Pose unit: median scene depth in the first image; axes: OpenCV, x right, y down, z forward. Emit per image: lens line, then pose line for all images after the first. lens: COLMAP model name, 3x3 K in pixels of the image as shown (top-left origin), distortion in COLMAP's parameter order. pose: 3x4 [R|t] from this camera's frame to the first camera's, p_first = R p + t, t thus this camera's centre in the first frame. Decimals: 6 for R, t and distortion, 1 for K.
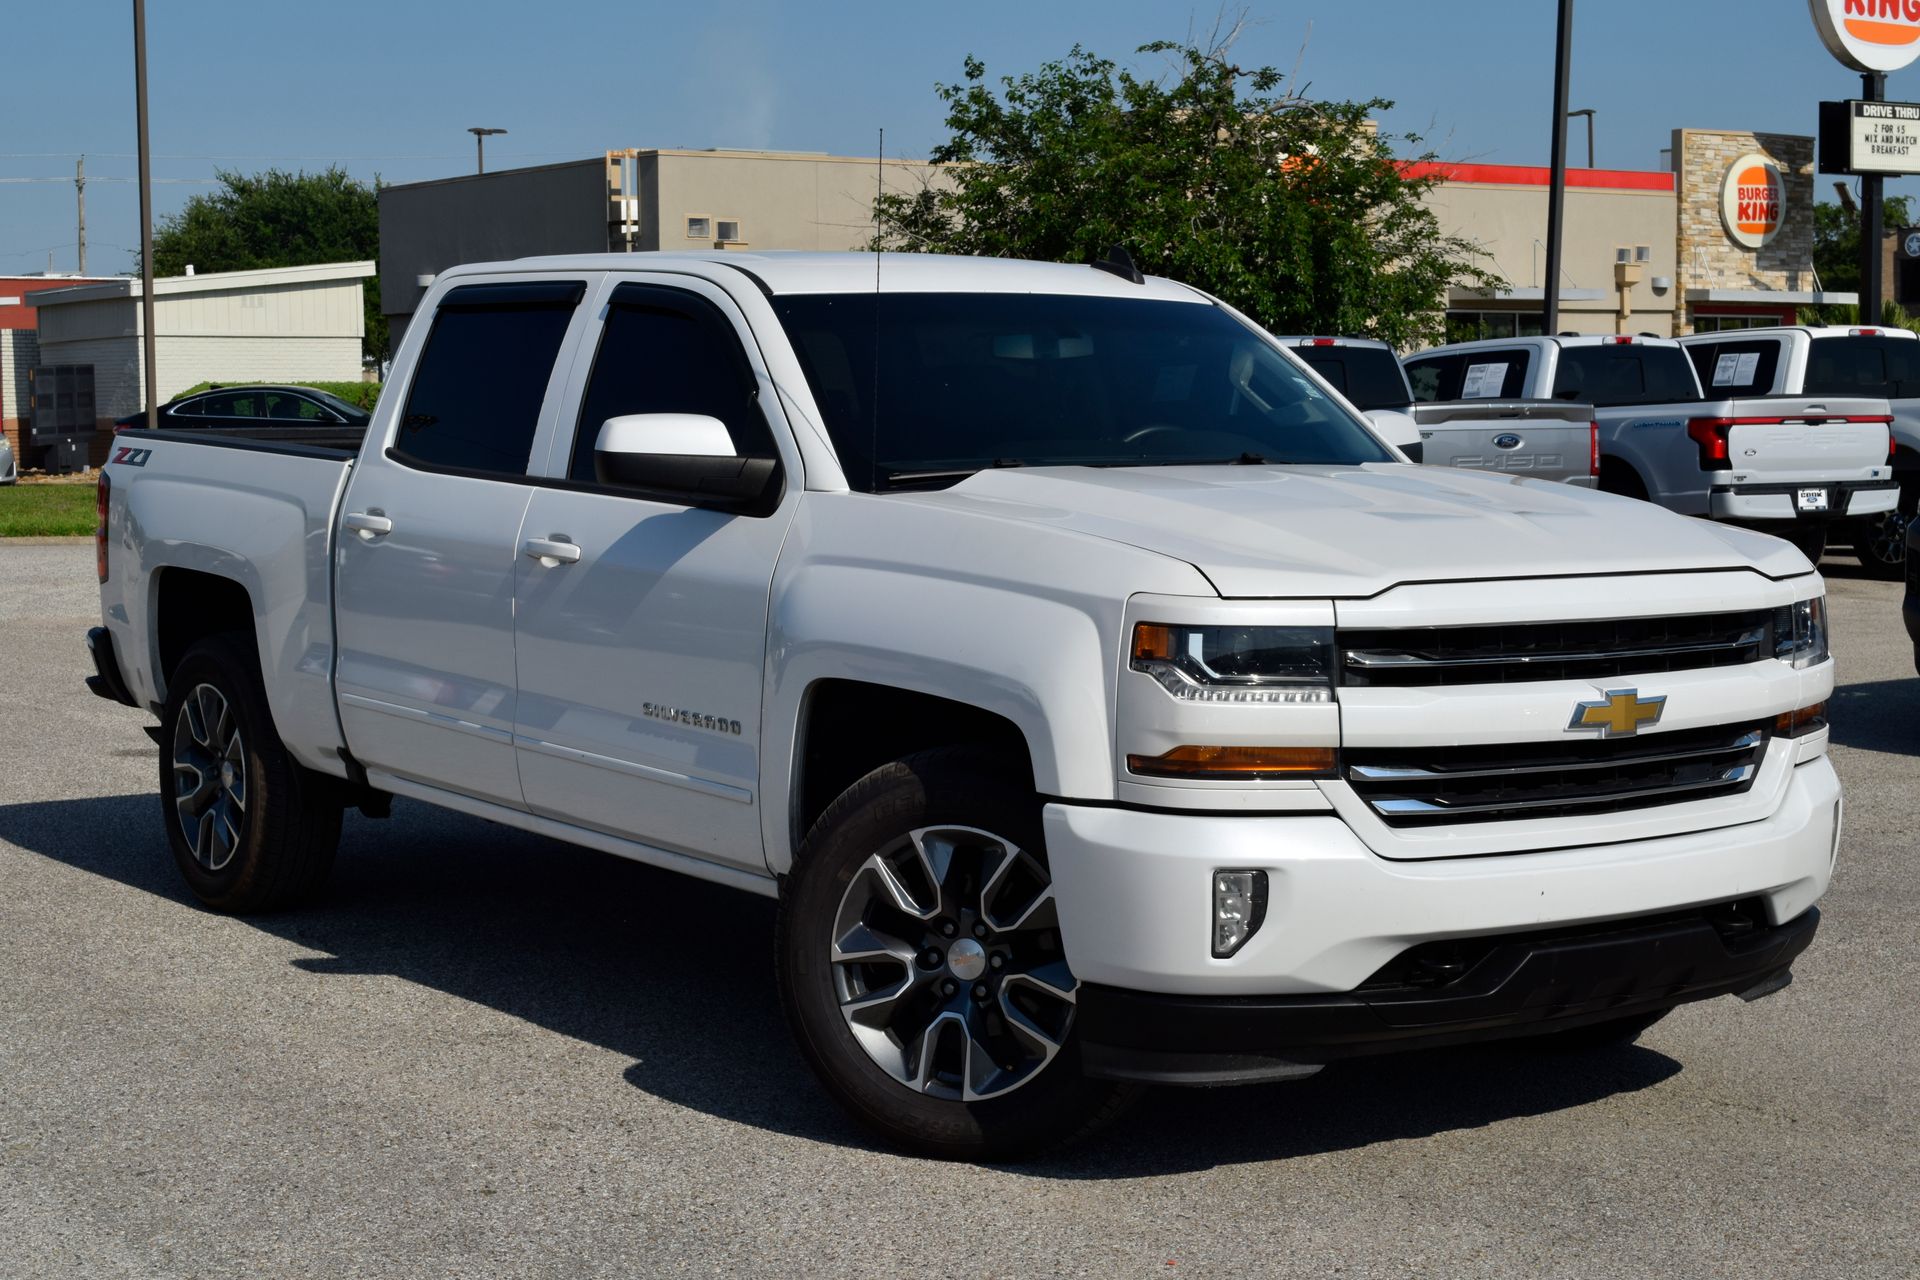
lens RADIAL K [[3152.0, 0, 999.8], [0, 3152.0, 642.5], [0, 0, 1]] dist [0.008325, -0.043974]
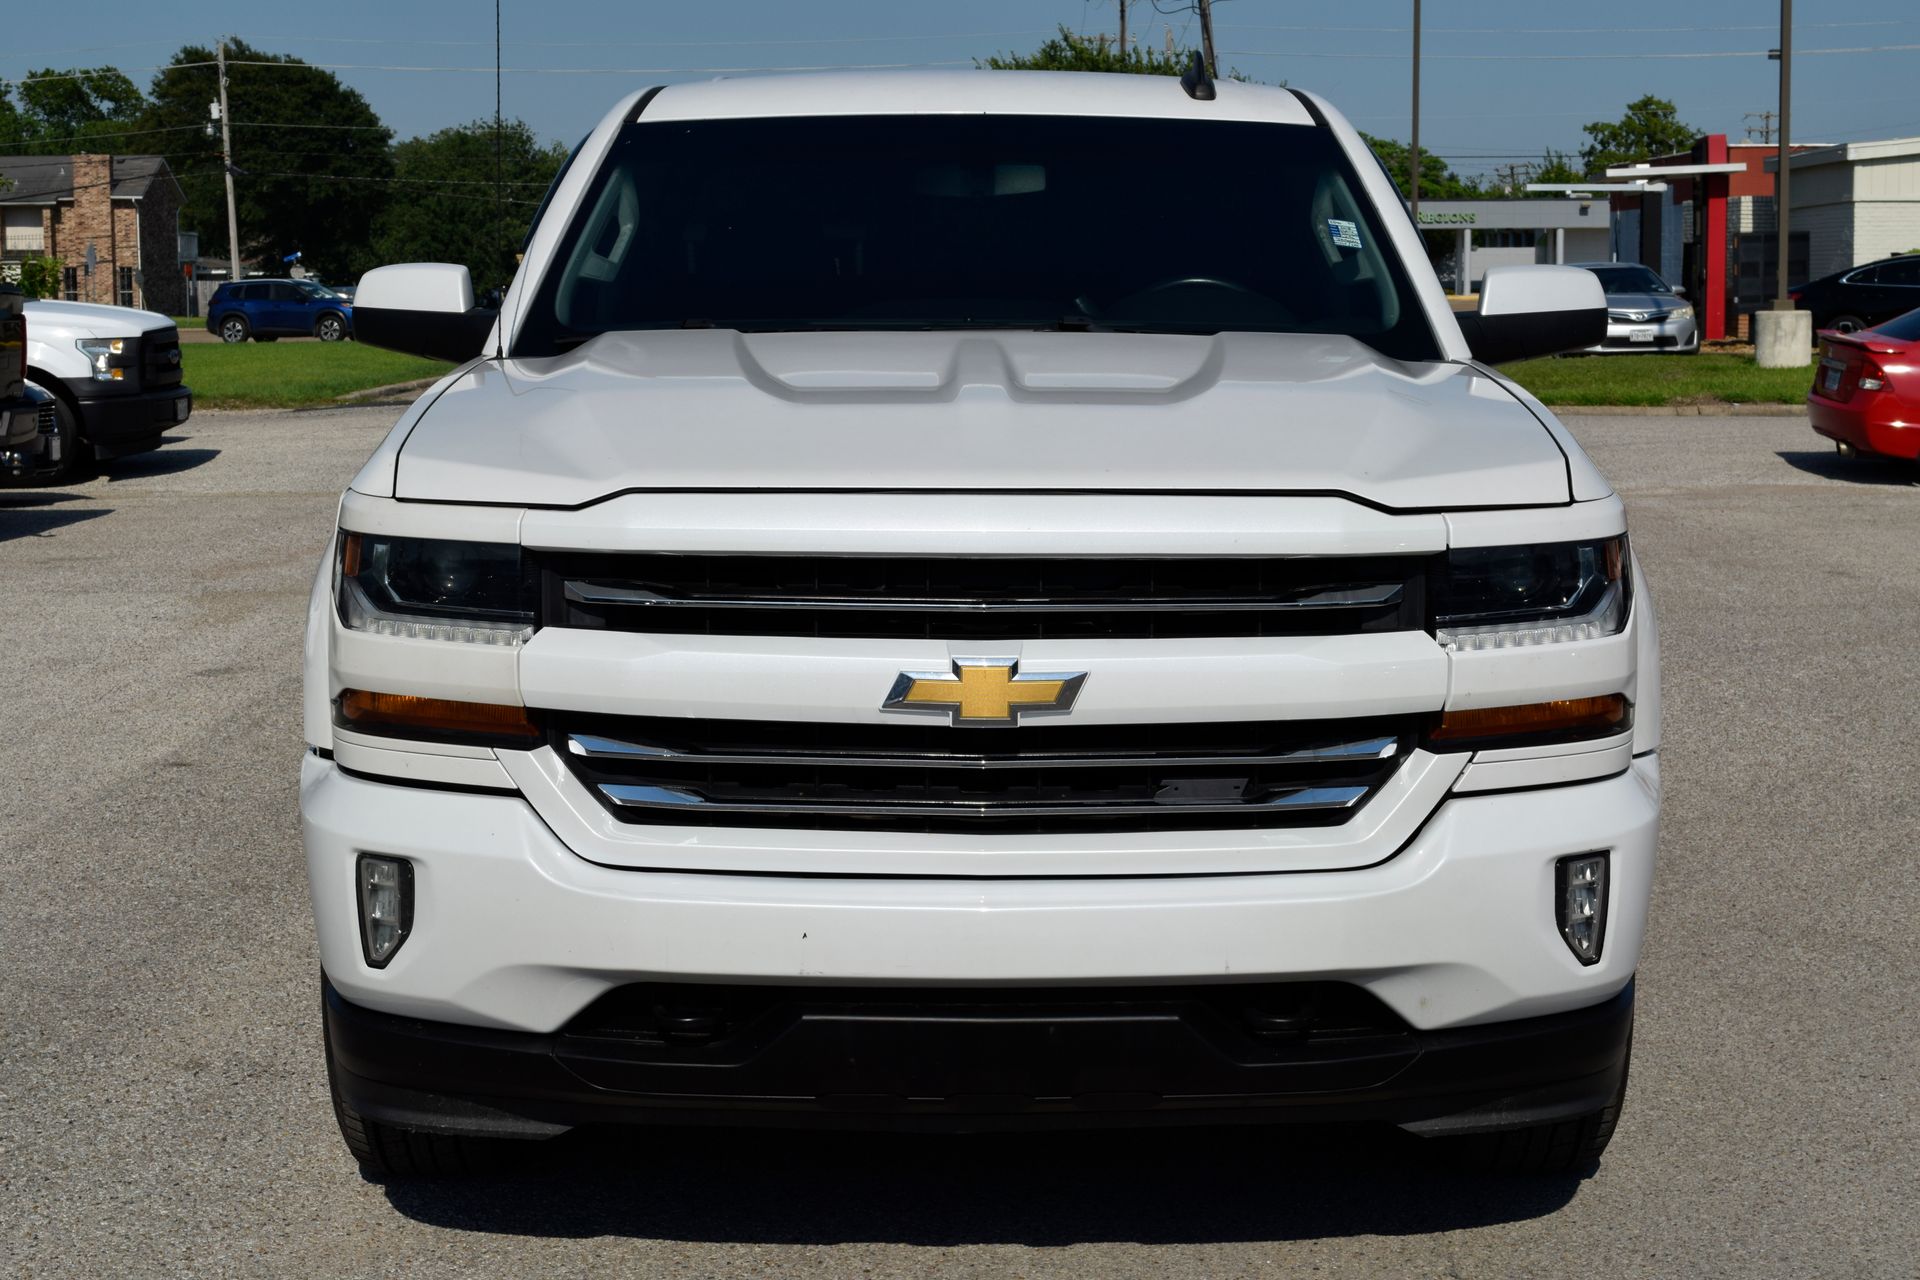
lens RADIAL K [[3139.4, 0, 960.0], [0, 3139.4, 640.0], [0, 0, 1]] dist [-0.009379, 0.055387]
pose [[0.800568, 0.067353, -0.595445, 0.608395], [-0.043299, 0.997568, 0.054624, -0.026861], [0.597675, -0.017948, 0.801537, 0.449454]]
